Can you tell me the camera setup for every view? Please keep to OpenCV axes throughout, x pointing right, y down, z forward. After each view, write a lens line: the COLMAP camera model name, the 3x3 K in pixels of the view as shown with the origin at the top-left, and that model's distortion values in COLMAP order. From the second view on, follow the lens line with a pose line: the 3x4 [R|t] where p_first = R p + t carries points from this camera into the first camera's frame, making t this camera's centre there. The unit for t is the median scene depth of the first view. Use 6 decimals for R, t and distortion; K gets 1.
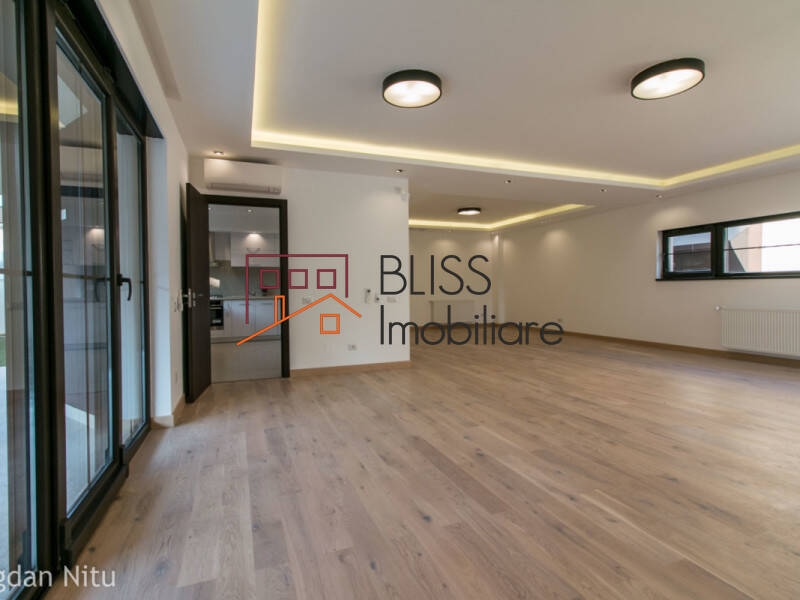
lens RADIAL K [[412.2, 0, 399.6], [0, 412.2, 296.2], [0, 0, 1]] dist [0.002587, -0.000639]
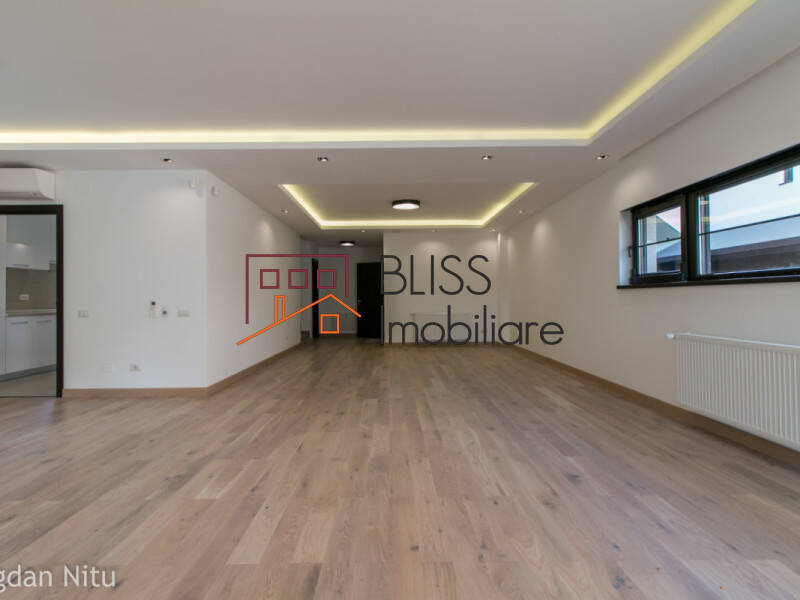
lens RADIAL K [[412.2, 0, 400.3], [0, 412.2, 298.0], [0, 0, 1]] dist [0.002587, -0.000639]
pose [[0.935749, 0.001449, -0.352663, 0.601191], [-0.006975, 0.999872, -0.014398, -0.012669], [0.352597, 0.015933, 0.935640, 0.316244]]
